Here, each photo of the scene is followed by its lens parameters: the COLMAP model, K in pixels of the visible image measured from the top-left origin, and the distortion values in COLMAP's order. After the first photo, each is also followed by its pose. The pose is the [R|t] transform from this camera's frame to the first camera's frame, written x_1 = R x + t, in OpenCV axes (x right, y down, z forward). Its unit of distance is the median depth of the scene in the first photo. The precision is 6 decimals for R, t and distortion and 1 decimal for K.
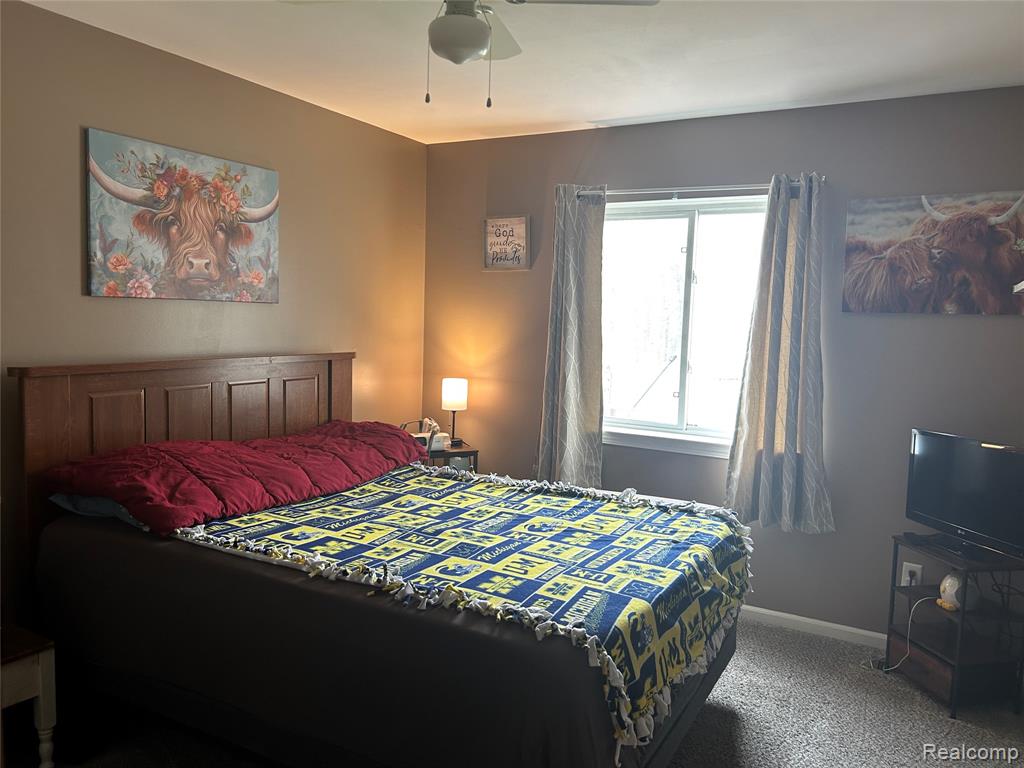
lens RADIAL K [[773.8, 0, 513.7], [0, 773.8, 381.0], [0, 0, 1]] dist [0.053717, -0.050935]
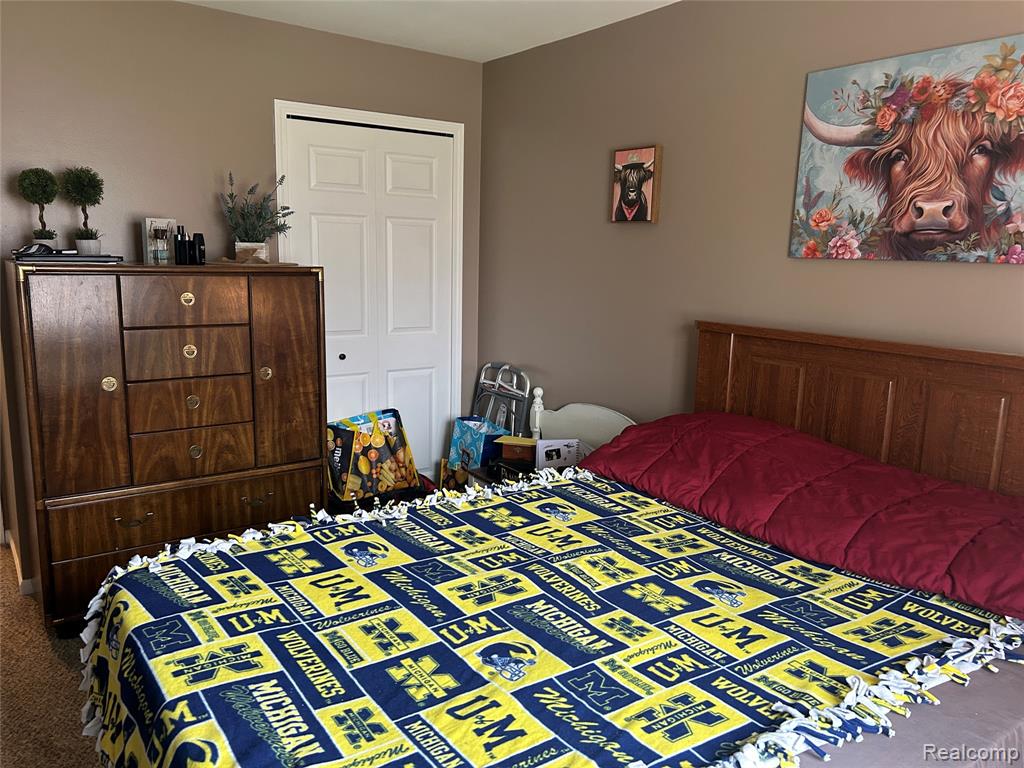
lens RADIAL K [[773.8, 0, 516.7], [0, 773.8, 386.6], [0, 0, 1]] dist [0.053717, -0.050935]
pose [[-0.423713, 0.117382, -0.898159, 0.442224], [-0.119422, 0.975673, 0.183850, -0.085126], [0.897890, 0.185160, -0.399387, 1.050428]]
